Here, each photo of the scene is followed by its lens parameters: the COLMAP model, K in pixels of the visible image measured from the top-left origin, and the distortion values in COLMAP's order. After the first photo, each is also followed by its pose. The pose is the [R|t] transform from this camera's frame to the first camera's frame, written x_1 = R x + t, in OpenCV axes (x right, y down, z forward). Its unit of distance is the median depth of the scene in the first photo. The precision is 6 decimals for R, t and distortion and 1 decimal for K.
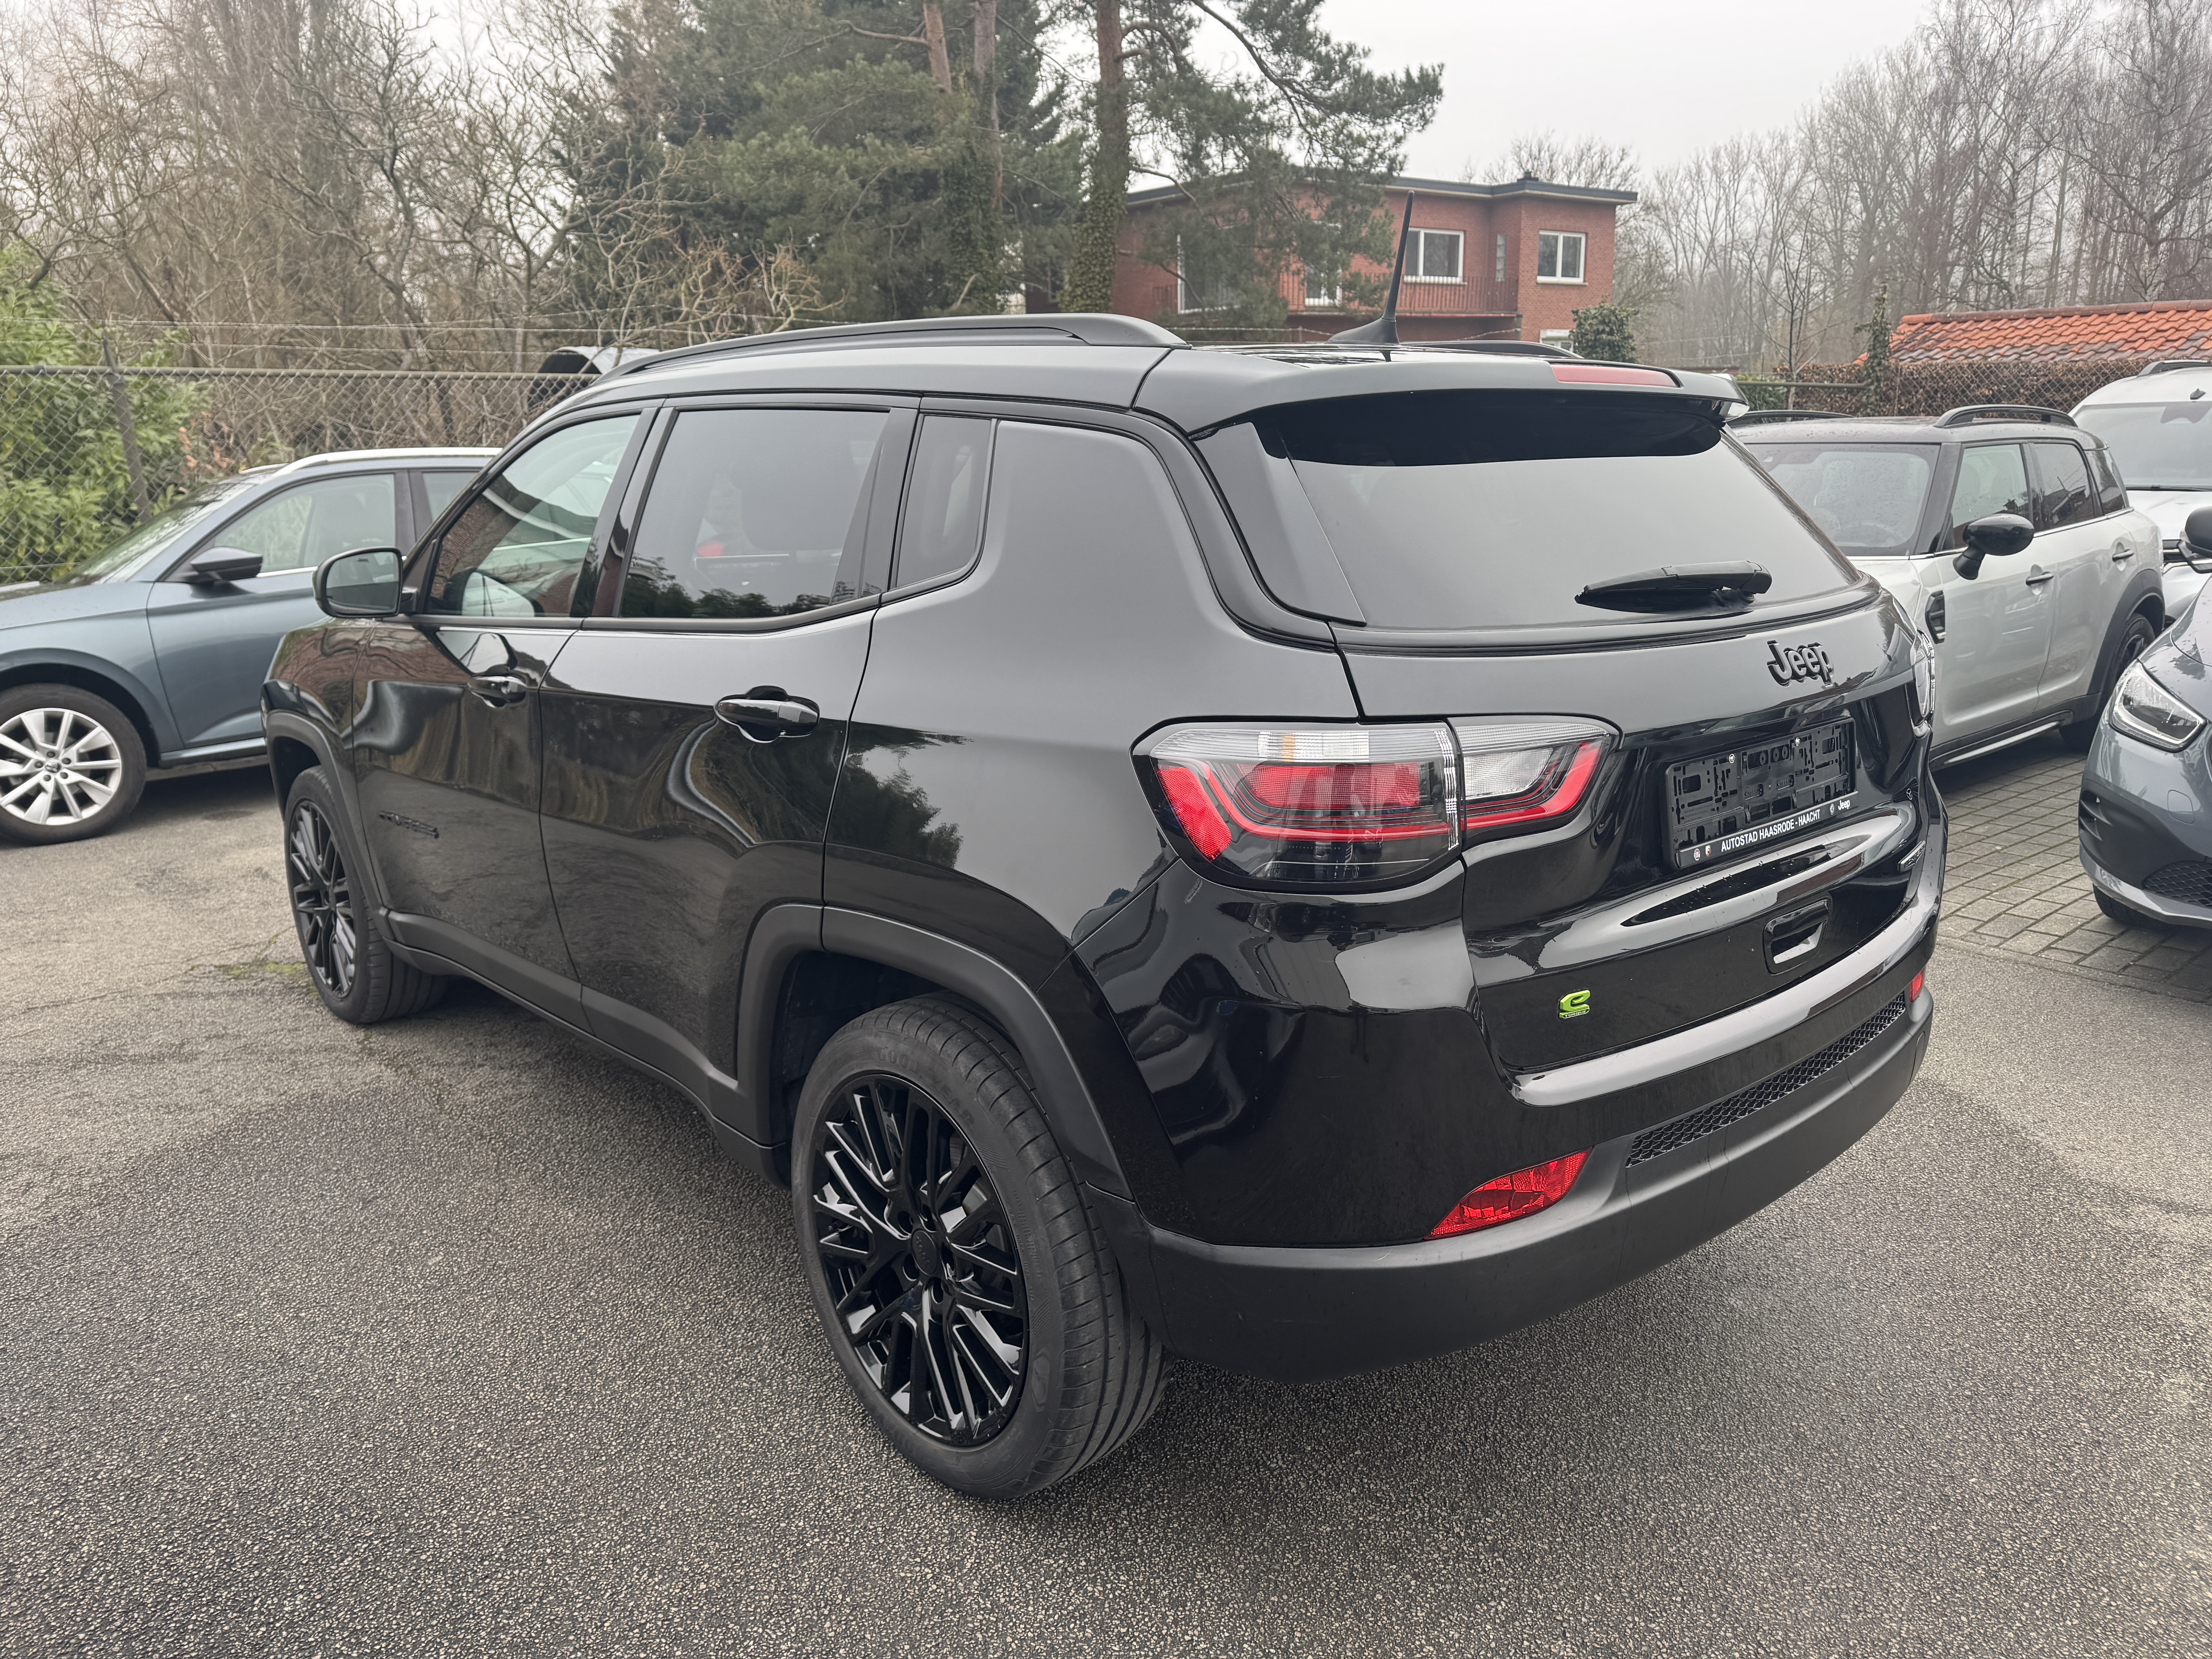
lens RADIAL K [[1519.5, 0, 1106.0], [0, 1519.5, 829.5], [0, 0, 1]] dist [-0.076049, 0.064792]
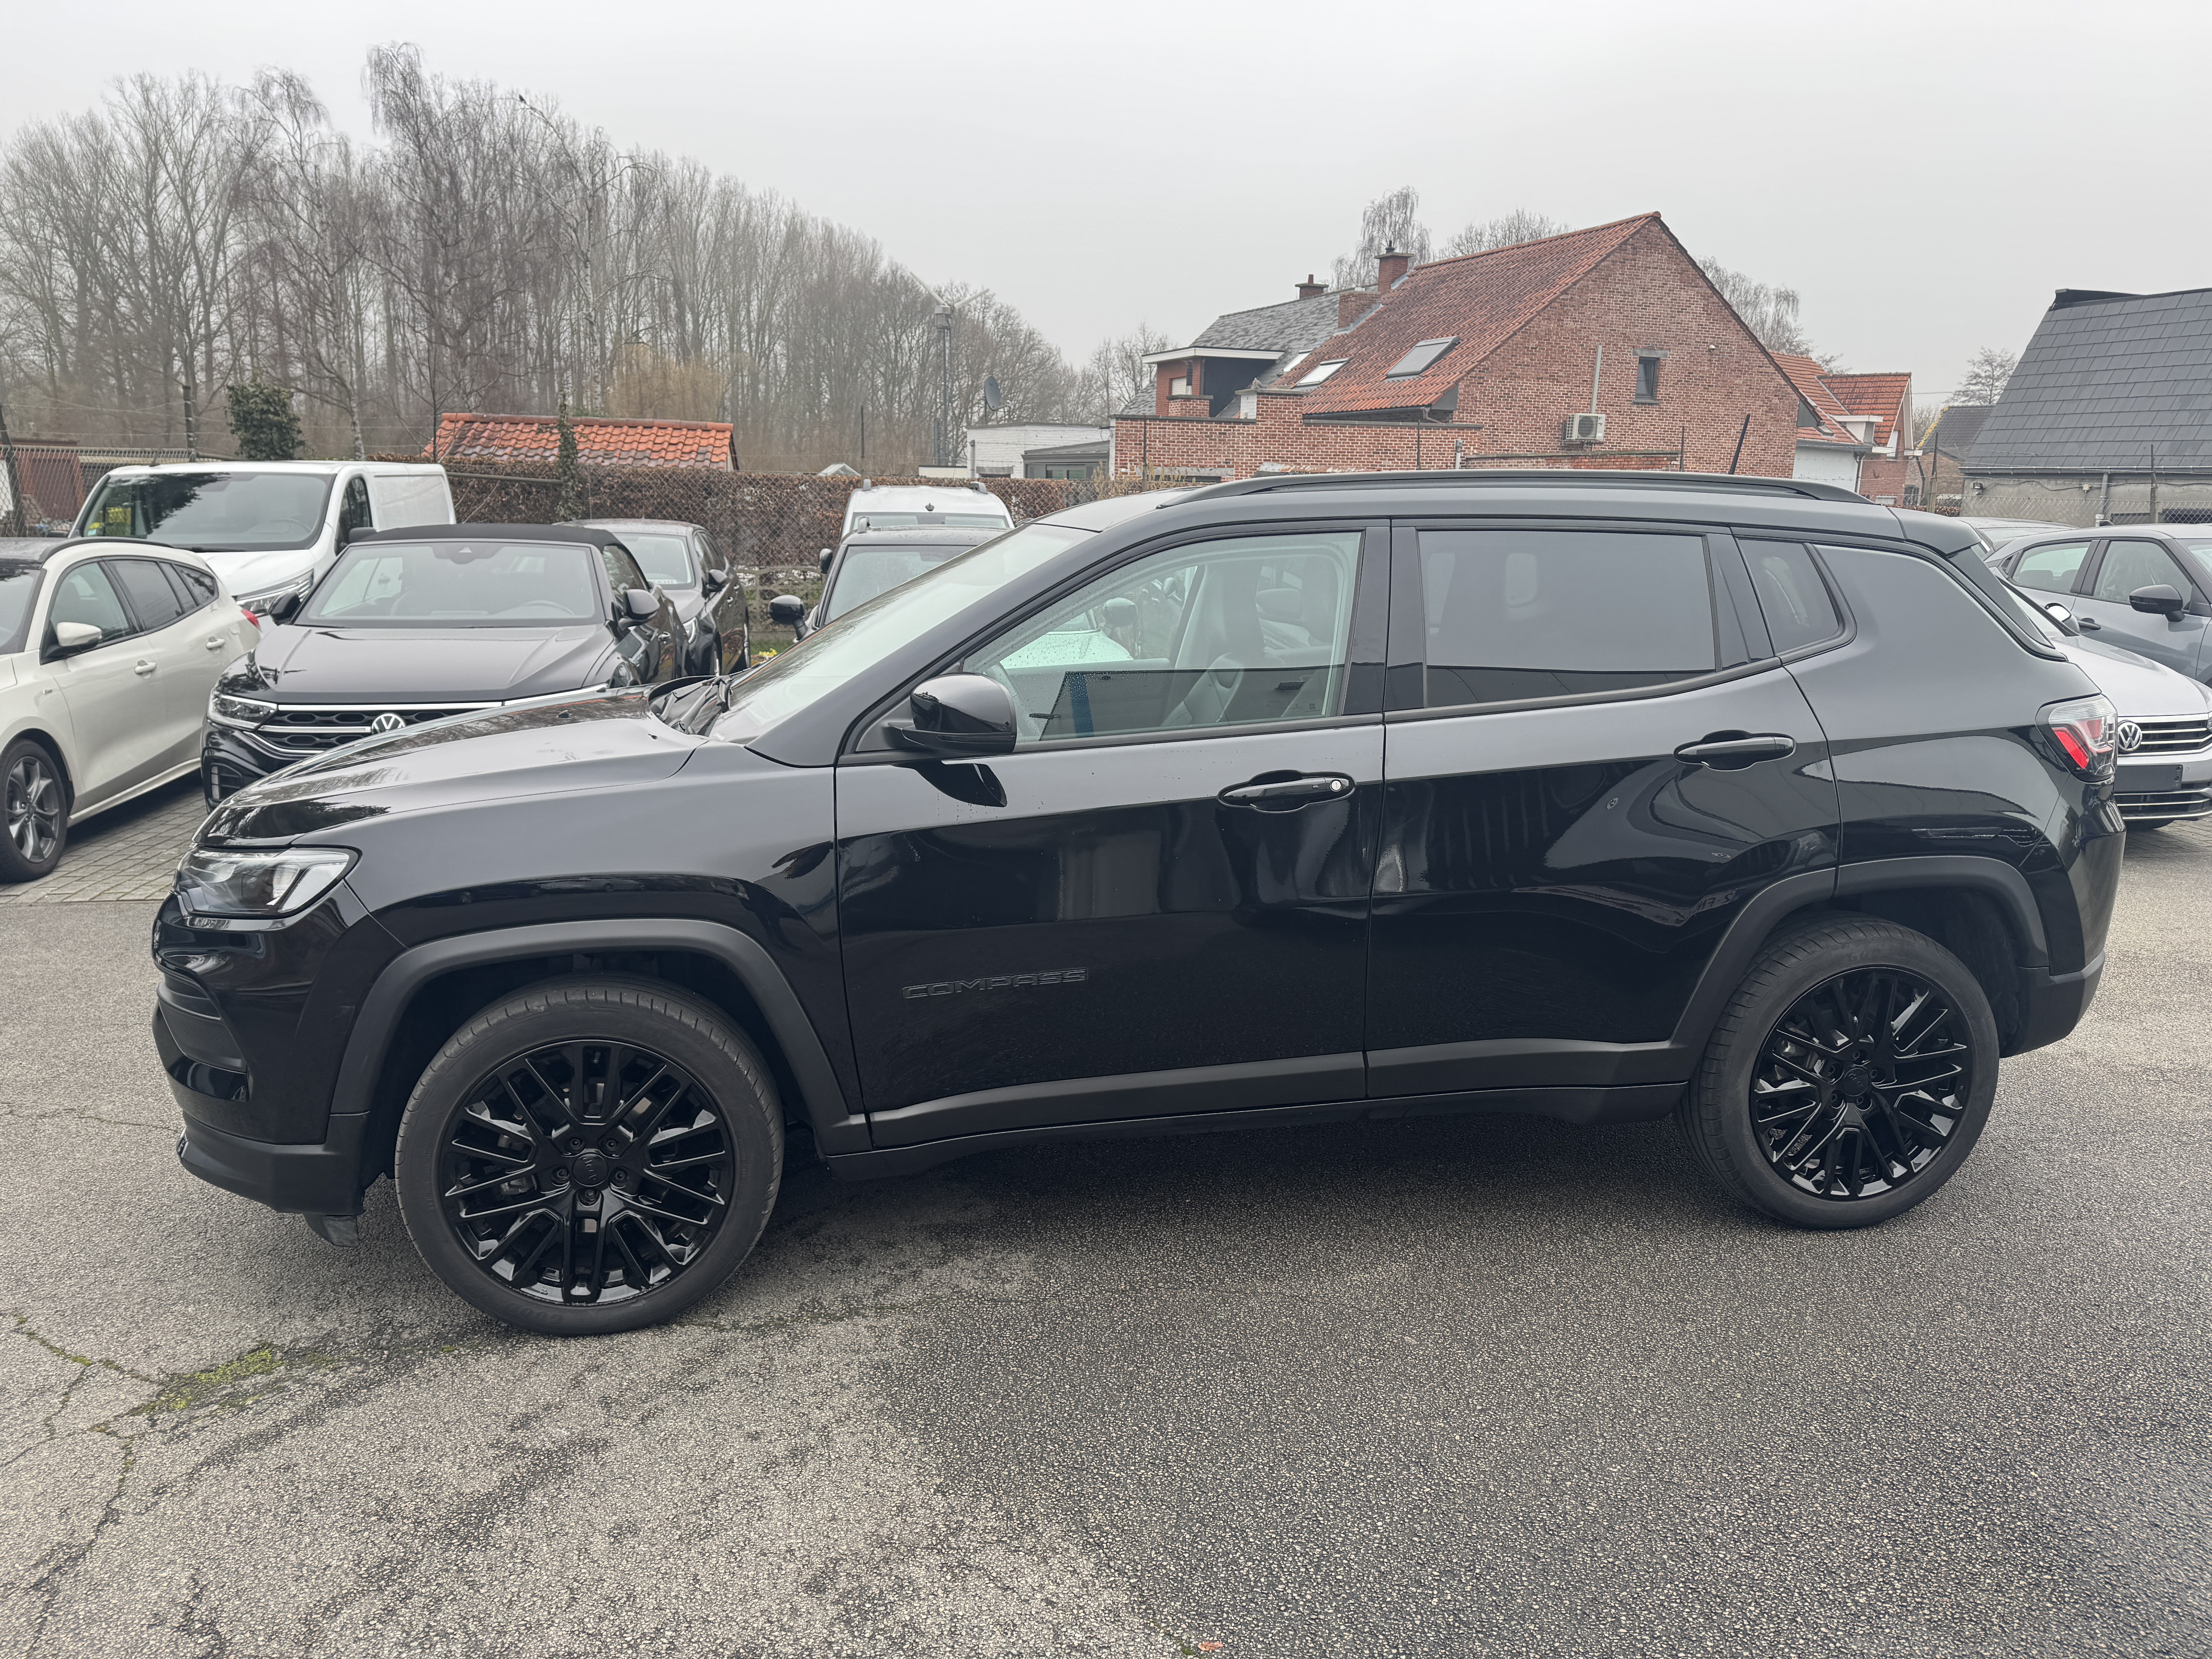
lens RADIAL K [[1553.5, 0, 1106.0], [0, 1553.5, 829.5], [0, 0, 1]] dist [-0.020389, -0.033434]
pose [[0.520915, -0.135372, 0.842806, -1.012305], [0.185444, 0.981711, 0.043066, -0.098488], [-0.833222, 0.133859, 0.536492, 0.399911]]
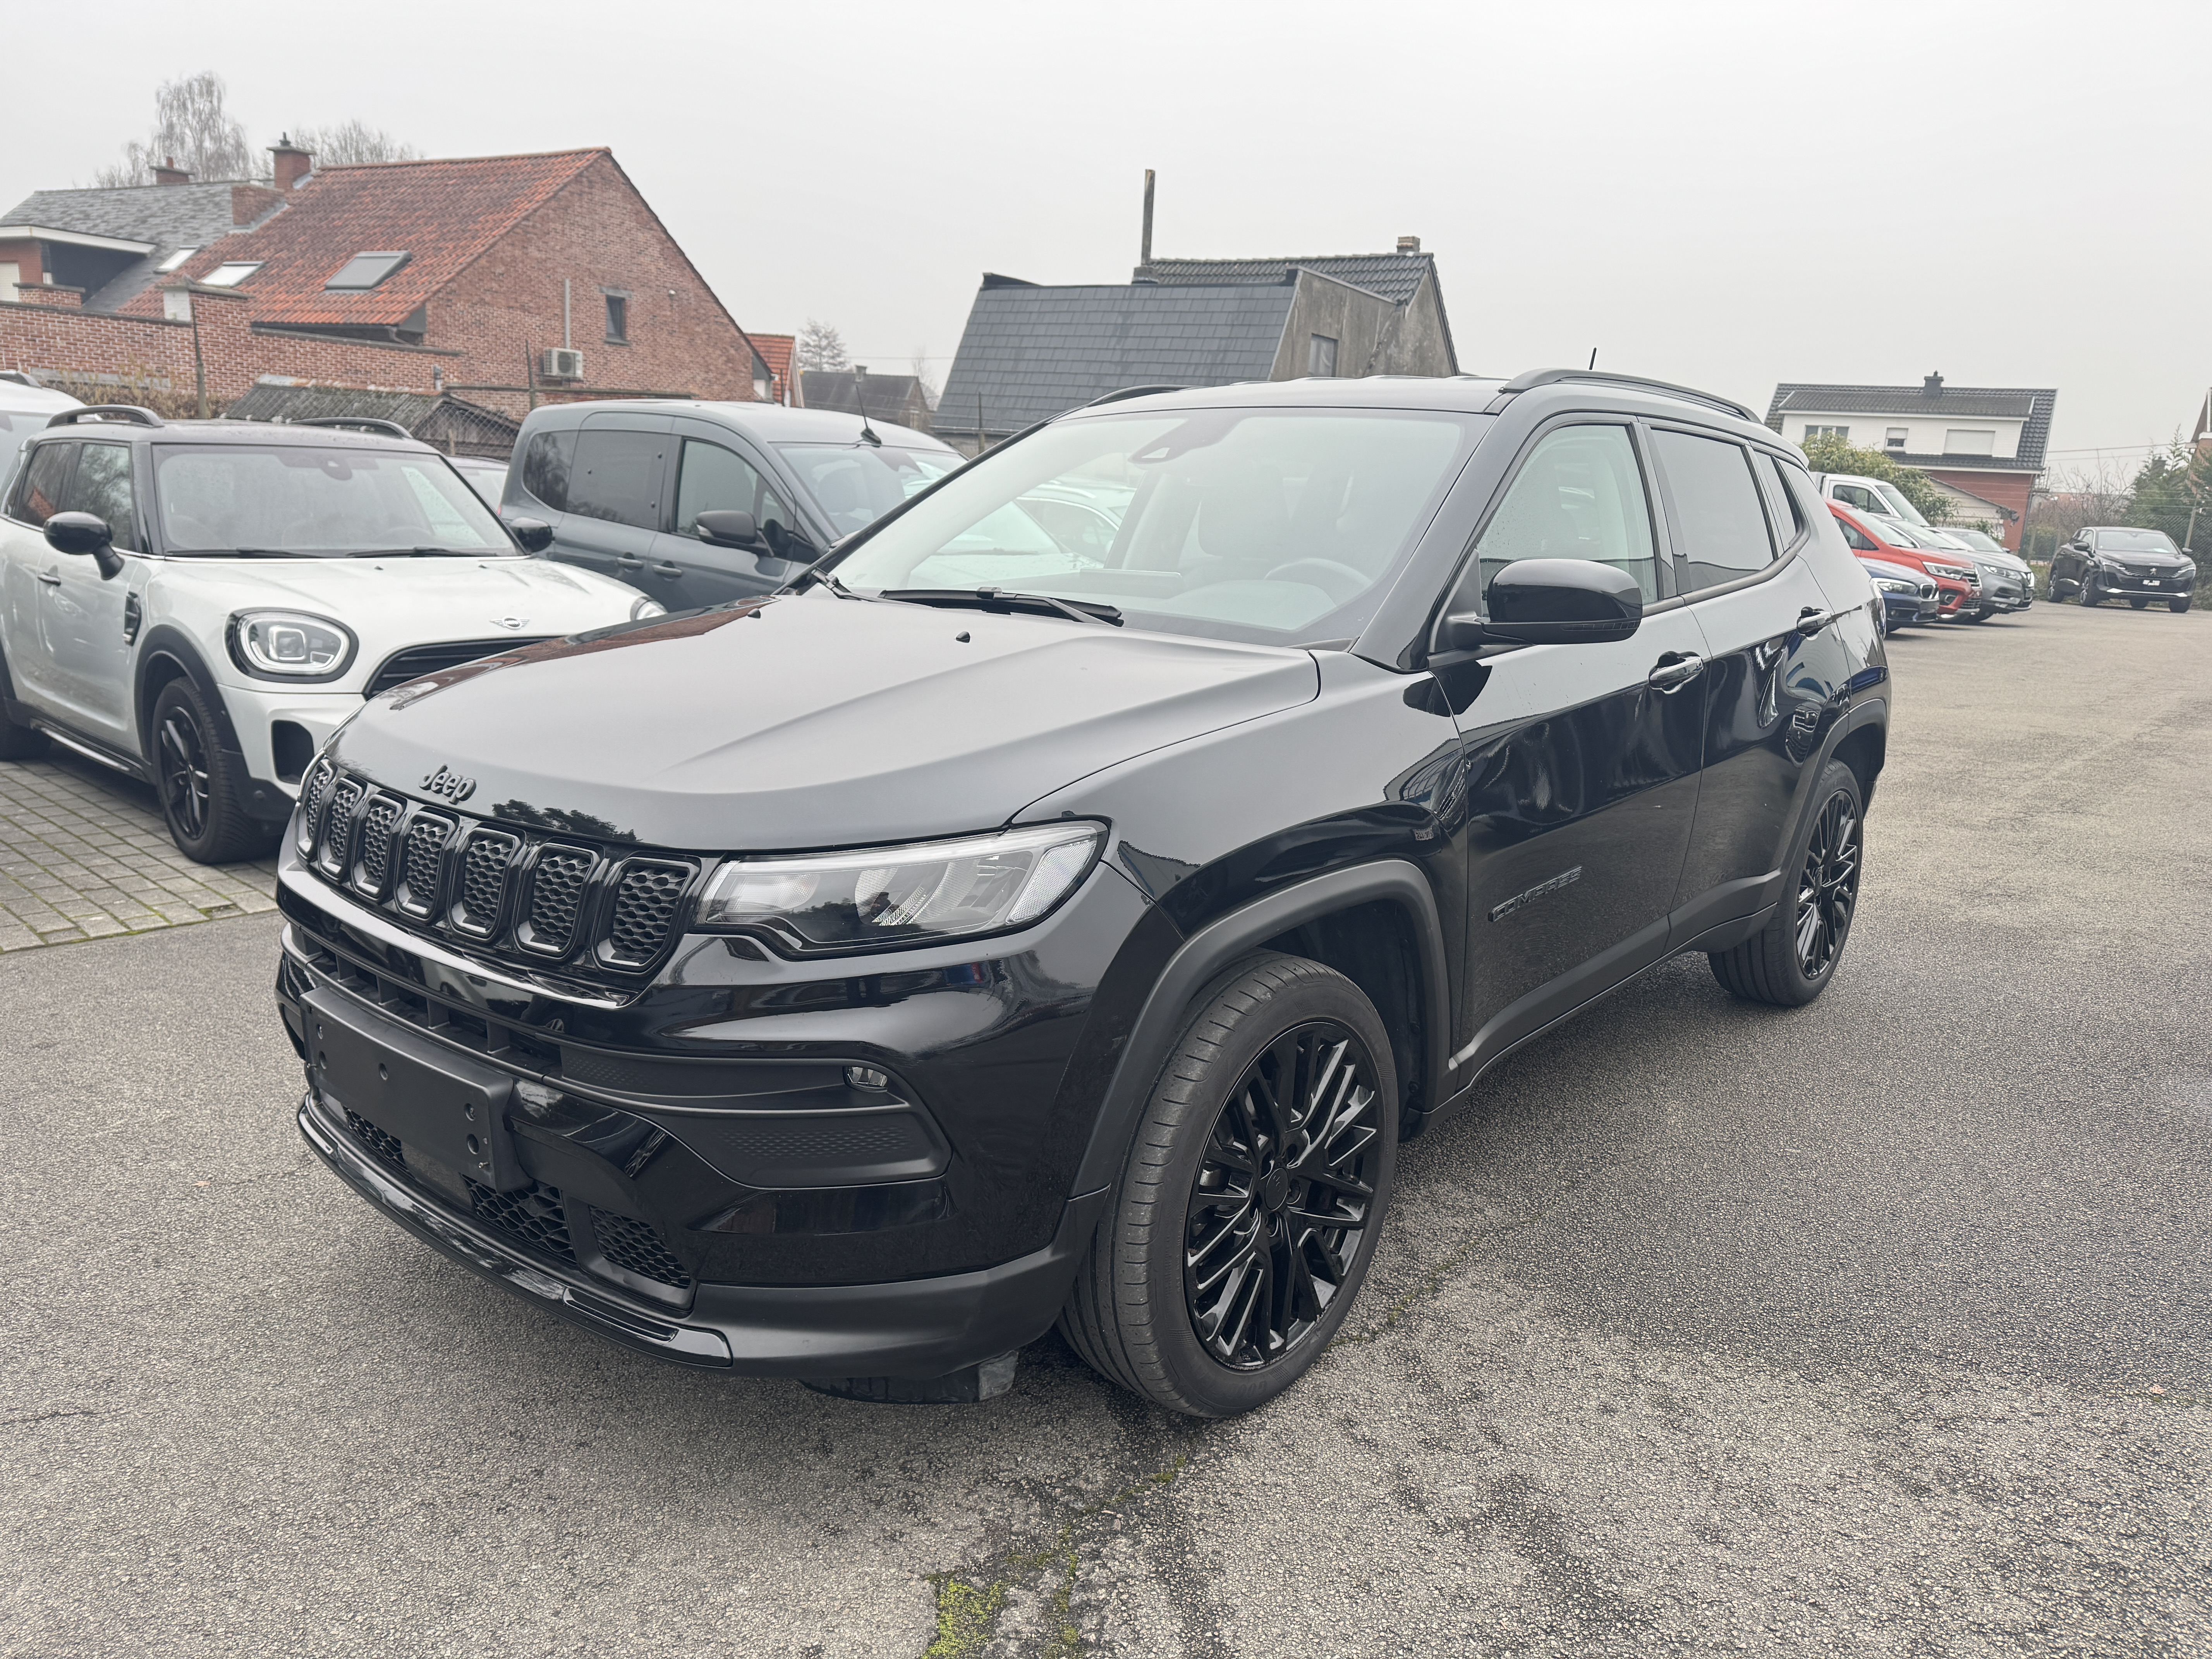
lens RADIAL K [[1570.5, 0, 1106.0], [0, 1570.5, 829.5], [0, 0, 1]] dist [-0.036072, 0.004350]
pose [[-0.149263, -0.181723, 0.971955, -1.081990], [0.191862, 0.958963, 0.208758, -0.220613], [-0.970005, 0.217641, -0.108272, 1.129309]]
